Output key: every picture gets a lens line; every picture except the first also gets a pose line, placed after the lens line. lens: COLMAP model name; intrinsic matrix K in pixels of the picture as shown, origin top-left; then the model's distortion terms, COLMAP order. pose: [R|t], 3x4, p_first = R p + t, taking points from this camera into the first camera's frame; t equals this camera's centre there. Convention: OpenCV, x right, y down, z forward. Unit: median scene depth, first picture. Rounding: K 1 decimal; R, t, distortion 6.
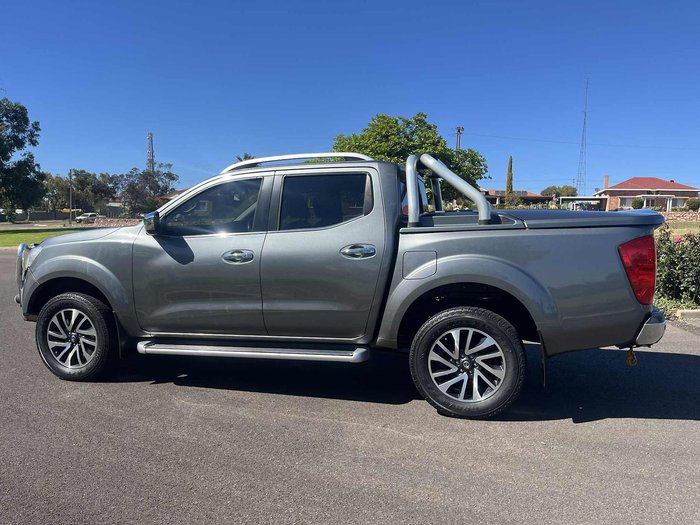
lens RADIAL K [[530.3, 0, 354.4], [0, 530.3, 263.8], [0, 0, 1]] dist [0.064597, -0.088208]
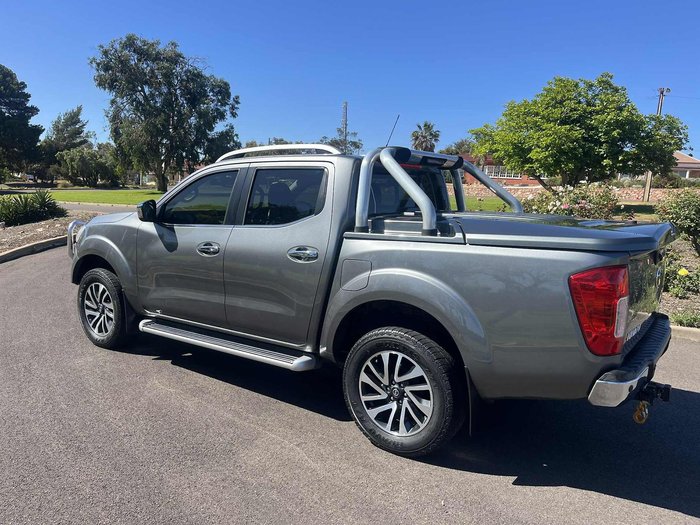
lens RADIAL K [[530.3, 0, 353.4], [0, 530.3, 263.2], [0, 0, 1]] dist [0.064597, -0.088208]
pose [[0.940684, 0.077610, -0.330288, 0.364418], [-0.058159, 0.995962, 0.068388, -0.069717], [0.334262, -0.045122, 0.941399, 0.138426]]
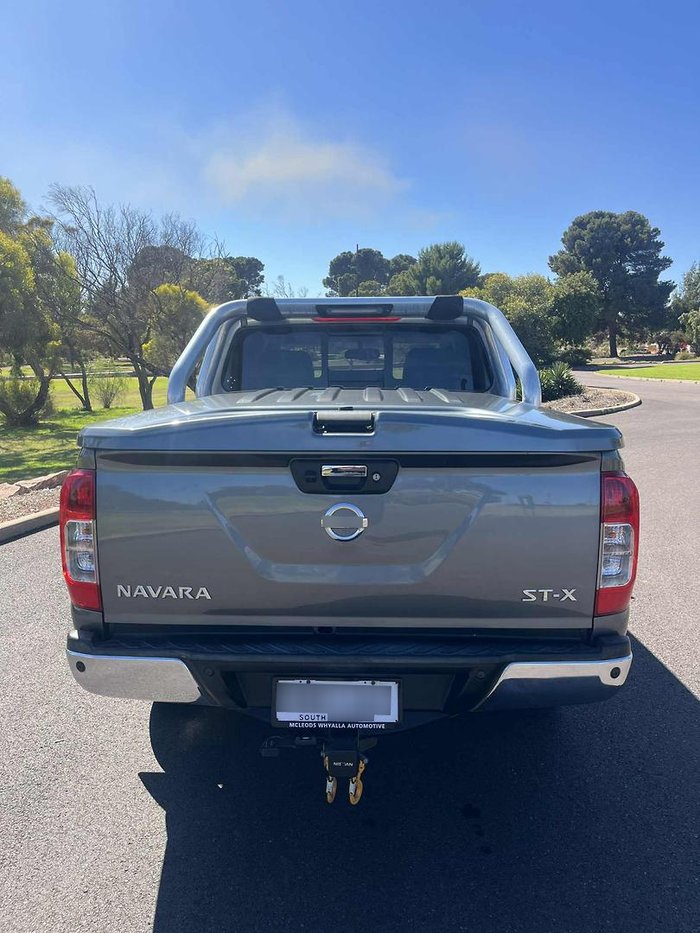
lens RADIAL K [[706.8, 0, 345.7], [0, 706.8, 471.3], [0, 0, 1]] dist [0.064597, -0.088208]
pose [[0.238159, 0.162665, -0.957507, 0.981405], [-0.067522, 0.986263, 0.150755, -0.131050], [0.968876, 0.028749, 0.245871, 0.869876]]
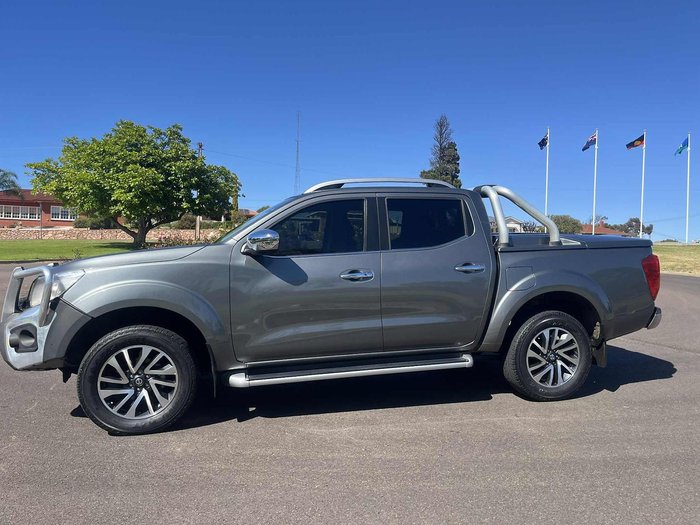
lens RADIAL K [[530.3, 0, 356.2], [0, 530.3, 260.0], [0, 0, 1]] dist [0.064597, -0.088208]
pose [[0.855781, -0.010700, 0.517227, -0.719212], [0.030543, 0.999087, -0.029867, -0.012429], [-0.516435, 0.041358, 0.855327, 0.138789]]
